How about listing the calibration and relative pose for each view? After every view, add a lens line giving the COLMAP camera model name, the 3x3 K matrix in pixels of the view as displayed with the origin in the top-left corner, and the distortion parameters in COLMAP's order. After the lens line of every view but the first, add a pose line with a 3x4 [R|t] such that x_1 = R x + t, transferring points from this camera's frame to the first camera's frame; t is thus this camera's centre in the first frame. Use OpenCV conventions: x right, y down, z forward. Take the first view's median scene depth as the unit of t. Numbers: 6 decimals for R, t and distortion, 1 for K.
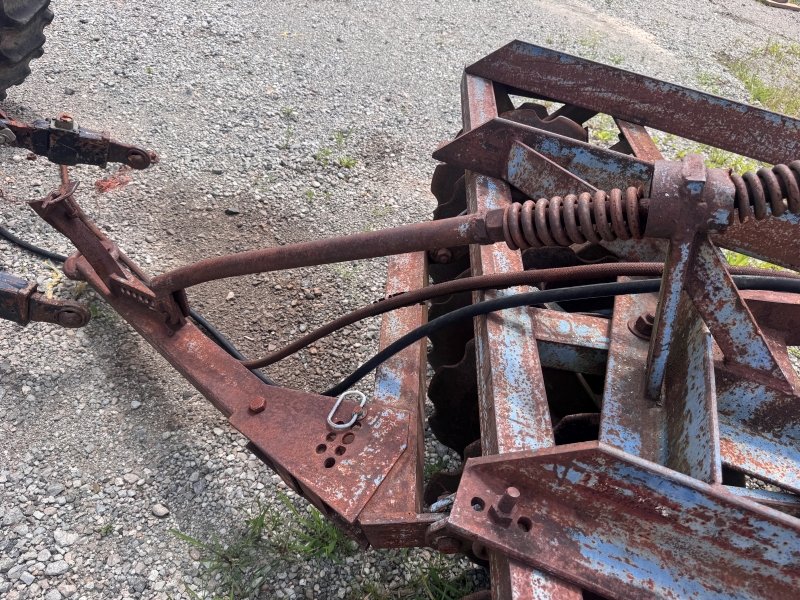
lens RADIAL K [[567.5, 0, 396.3], [0, 567.5, 299.5], [0, 0, 1]] dist [0.039636, -0.048660]
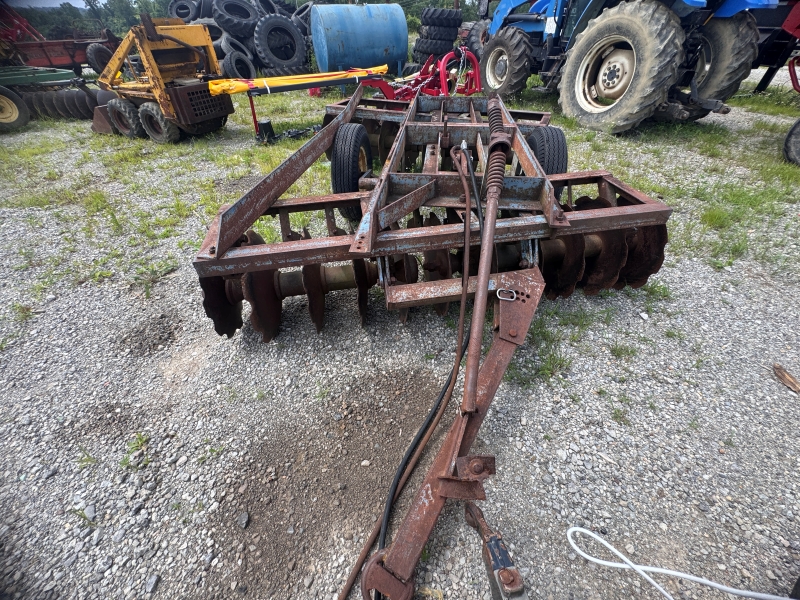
lens RADIAL K [[322.5, 0, 403.4], [0, 322.5, 297.0], [0, 0, 1]] dist [0.012410, 0.000163]
pose [[-0.236876, -0.756522, 0.609561, -0.705528], [0.631771, 0.356702, 0.688207, -0.878672], [-0.738076, 0.548122, 0.393454, 0.652251]]
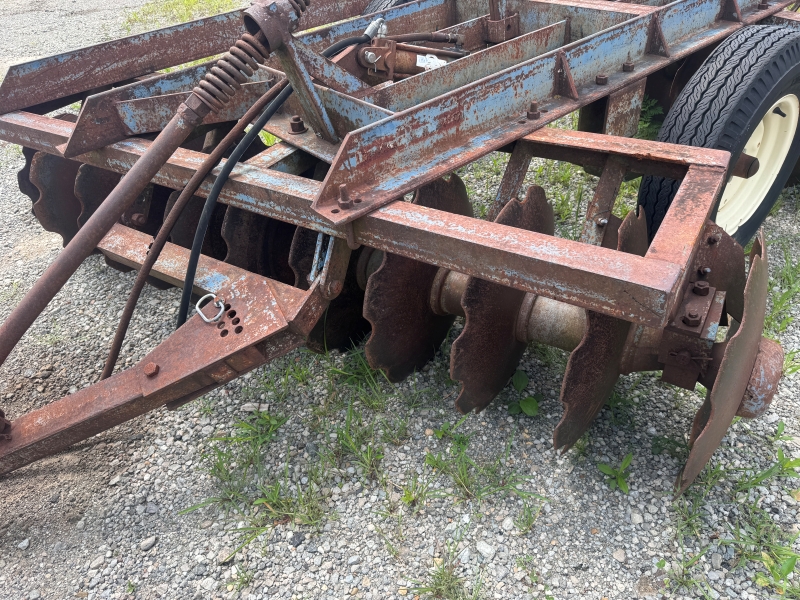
lens RADIAL K [[567.5, 0, 397.5], [0, 567.5, 302.0], [0, 0, 1]] dist [0.039636, -0.048660]
pose [[0.470748, -0.689746, 0.550134, -0.489233], [0.697994, 0.672543, 0.245949, 0.136660], [-0.539631, 0.268211, 0.798036, -0.215844]]
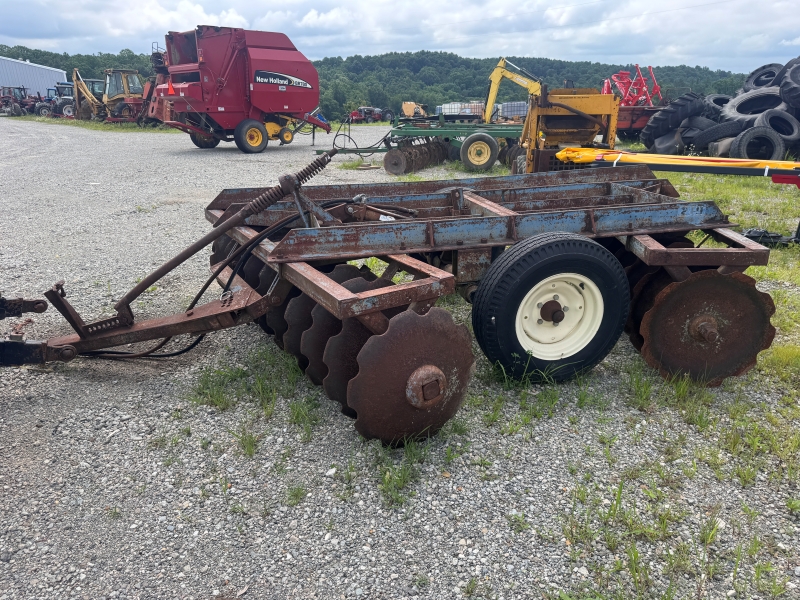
lens RADIAL K [[589.3, 0, 402.4], [0, 589.3, 298.5], [0, 0, 1]] dist [0.007607, -0.020079]
pose [[0.822037, -0.330618, 0.463624, -0.595085], [0.468452, 0.855529, -0.220505, 1.028071], [-0.323741, 0.398449, 0.858155, -1.431891]]
